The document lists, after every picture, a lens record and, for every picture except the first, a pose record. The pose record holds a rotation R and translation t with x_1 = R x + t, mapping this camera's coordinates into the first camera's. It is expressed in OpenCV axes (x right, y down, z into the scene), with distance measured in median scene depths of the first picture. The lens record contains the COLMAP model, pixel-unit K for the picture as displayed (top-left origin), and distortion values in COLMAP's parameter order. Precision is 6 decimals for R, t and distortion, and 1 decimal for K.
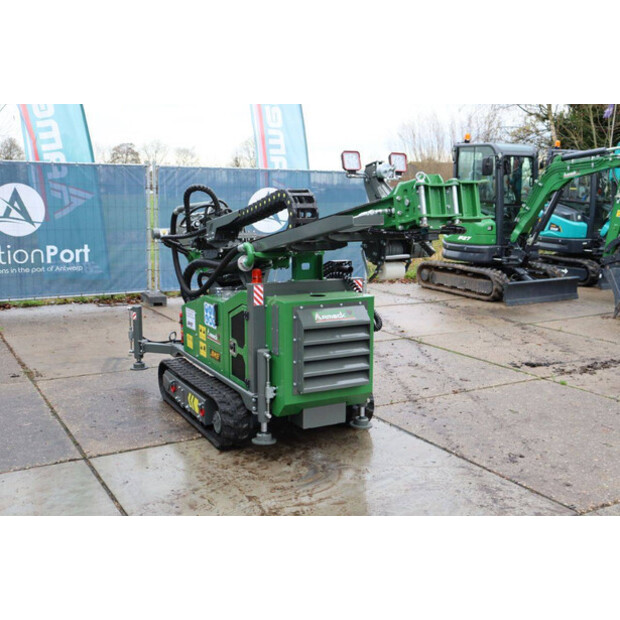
lens RADIAL K [[692.5, 0, 320.1], [0, 692.5, 308.1], [0, 0, 1]] dist [-0.004631, 0.000000]
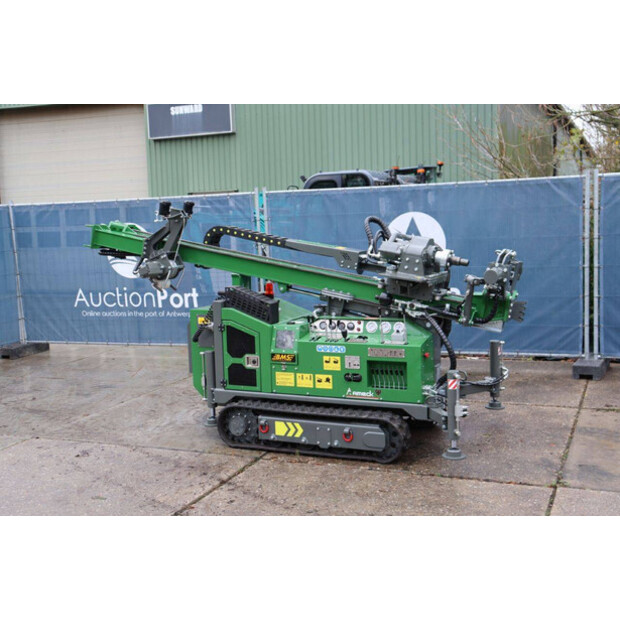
lens RADIAL K [[764.9, 0, 315.5], [0, 764.9, 322.3], [0, 0, 1]] dist [0.013247, 0.000000]
pose [[-0.795383, 0.092125, -0.599065, 0.710603], [-0.072693, 0.966748, 0.245183, -0.341594], [0.601732, 0.238562, -0.762238, 2.127546]]
